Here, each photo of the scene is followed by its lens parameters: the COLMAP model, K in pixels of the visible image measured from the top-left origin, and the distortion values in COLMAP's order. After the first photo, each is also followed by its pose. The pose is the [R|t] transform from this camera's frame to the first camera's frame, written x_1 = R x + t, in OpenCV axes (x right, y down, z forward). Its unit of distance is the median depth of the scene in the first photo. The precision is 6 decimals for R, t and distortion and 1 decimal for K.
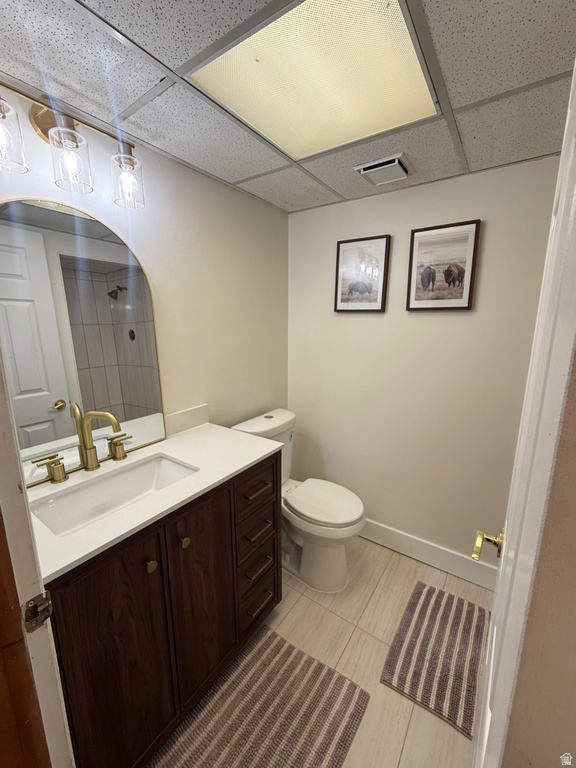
lens RADIAL K [[310.1, 0, 291.2], [0, 310.1, 381.7], [0, 0, 1]] dist [0.001010, 0.000198]
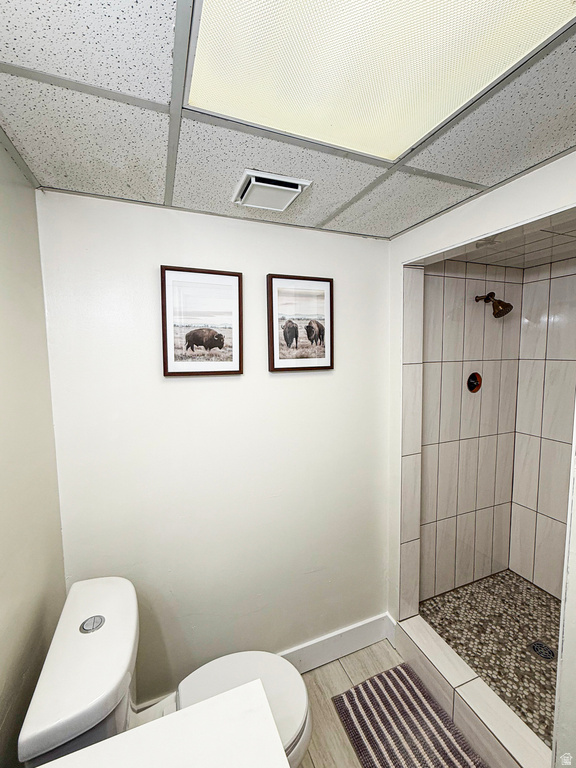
lens RADIAL K [[329.5, 0, 290.0], [0, 329.5, 382.0], [0, 0, 1]] dist [0.000268, 0.000762]
pose [[0.546654, -0.088227, 0.832697, -0.317322], [0.179036, 0.983753, -0.013303, -0.192674], [-0.817995, 0.156355, 0.553568, 0.526639]]
